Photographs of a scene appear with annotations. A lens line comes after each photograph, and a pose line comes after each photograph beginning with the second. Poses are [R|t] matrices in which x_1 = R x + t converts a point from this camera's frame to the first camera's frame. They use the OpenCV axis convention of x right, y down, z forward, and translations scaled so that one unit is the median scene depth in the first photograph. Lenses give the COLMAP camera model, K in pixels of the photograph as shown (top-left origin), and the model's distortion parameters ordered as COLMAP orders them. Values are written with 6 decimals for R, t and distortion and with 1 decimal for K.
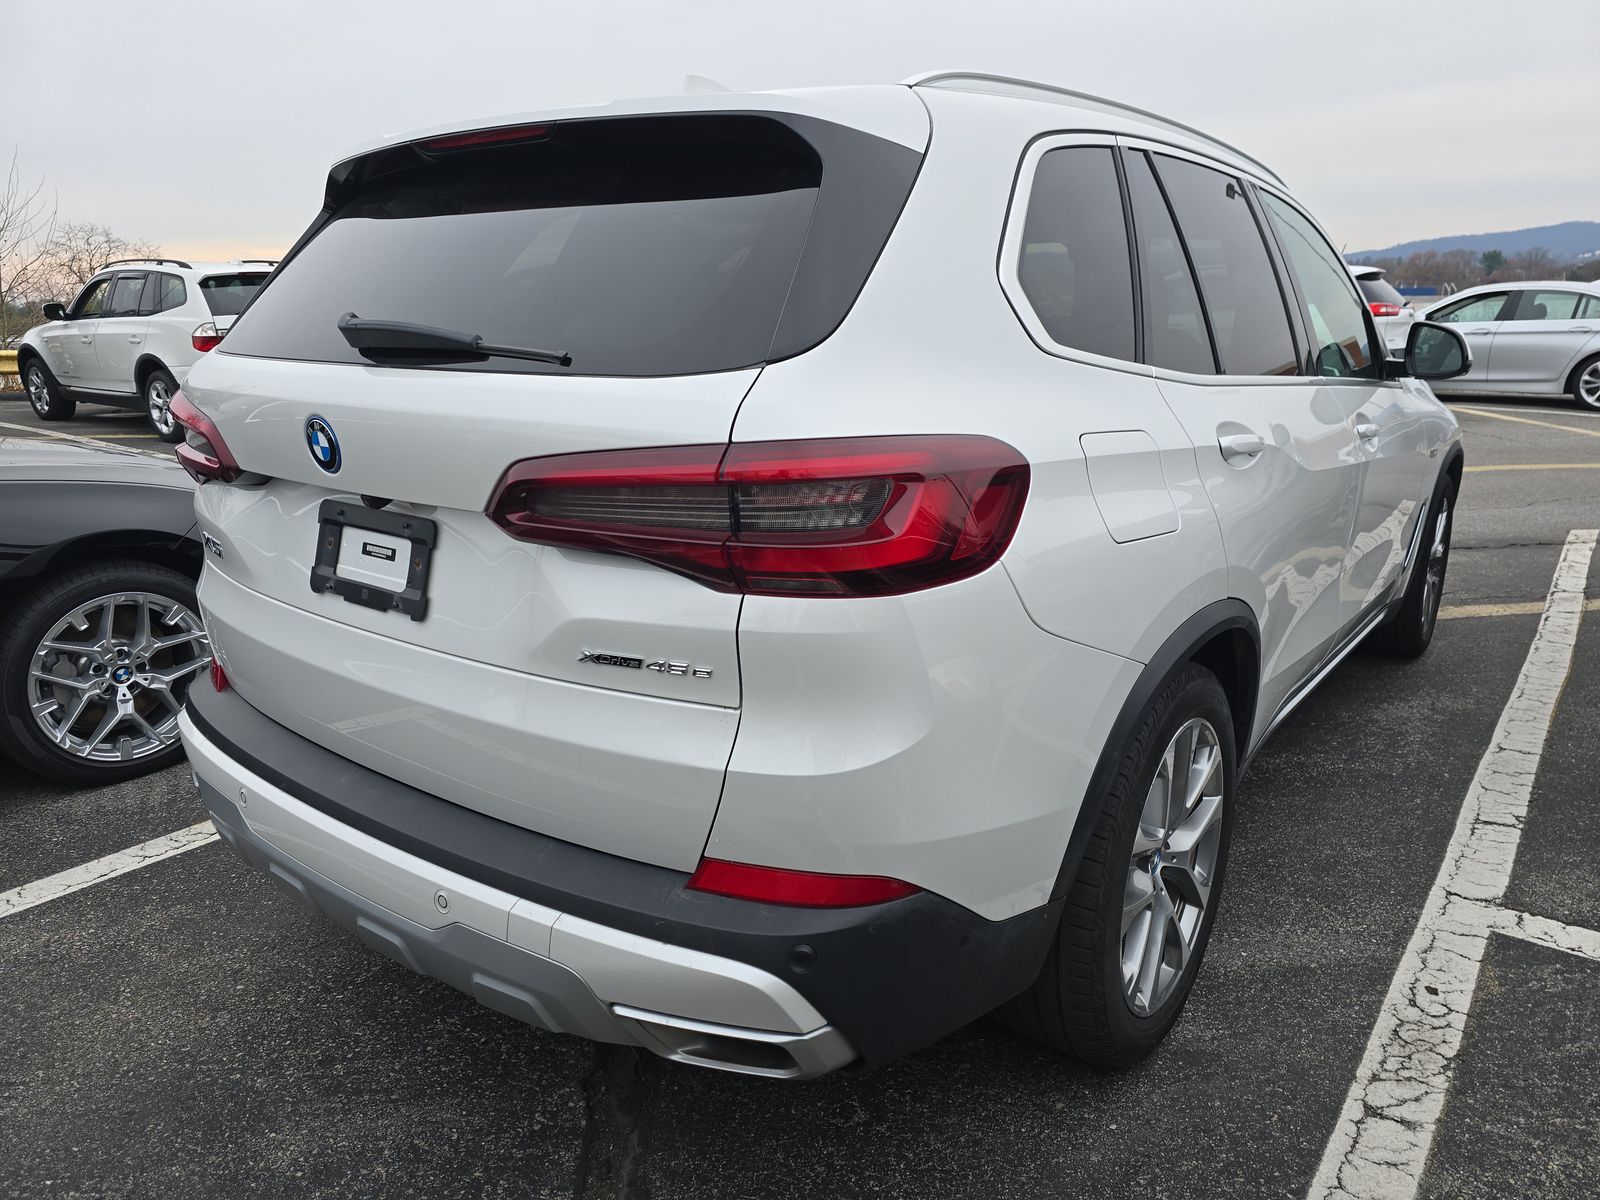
lens RADIAL K [[1067.1, 0, 822.1], [0, 1067.1, 597.6], [0, 0, 1]] dist [0.038476, -0.034861]
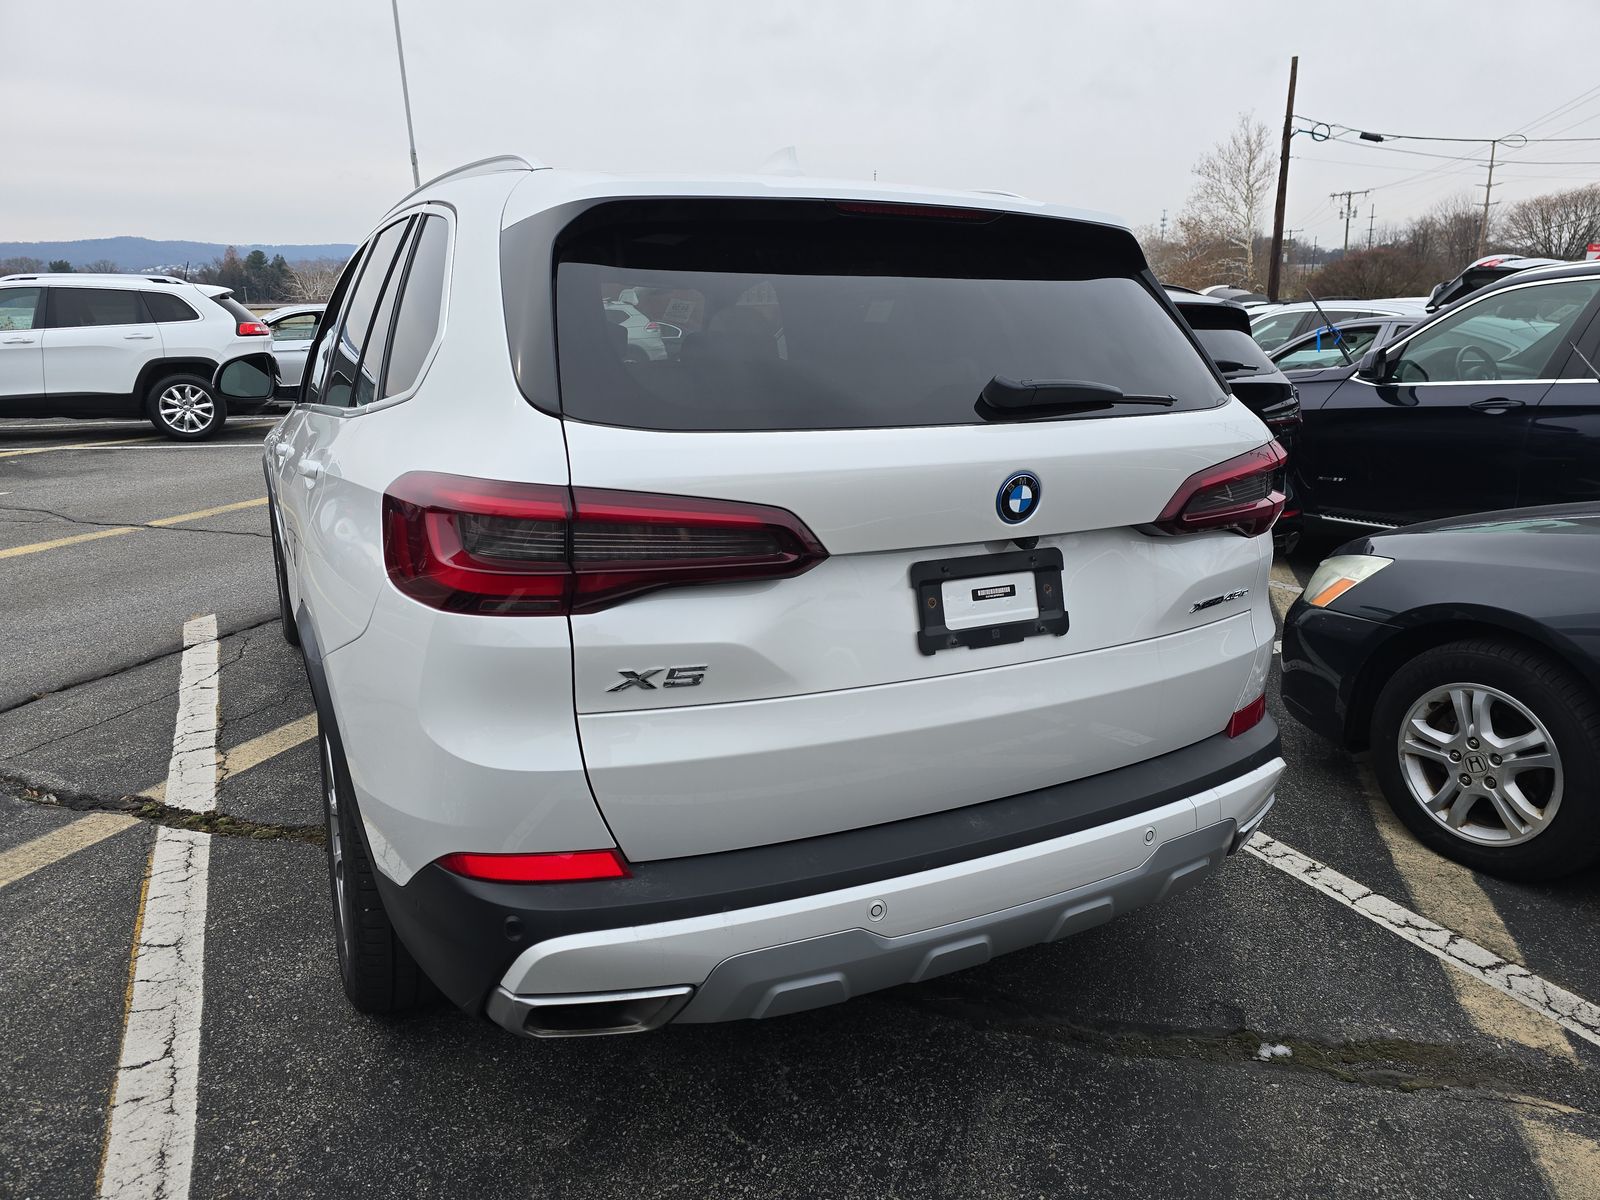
lens RADIAL K [[1085.4, 0, 798.9], [0, 1085.4, 595.8], [0, 0, 1]] dist [0.069627, -0.098579]
pose [[0.428099, -0.215204, 0.877735, -1.456990], [0.220026, 0.966829, 0.129734, -0.224594], [-0.876539, 0.137585, 0.461249, 0.668455]]
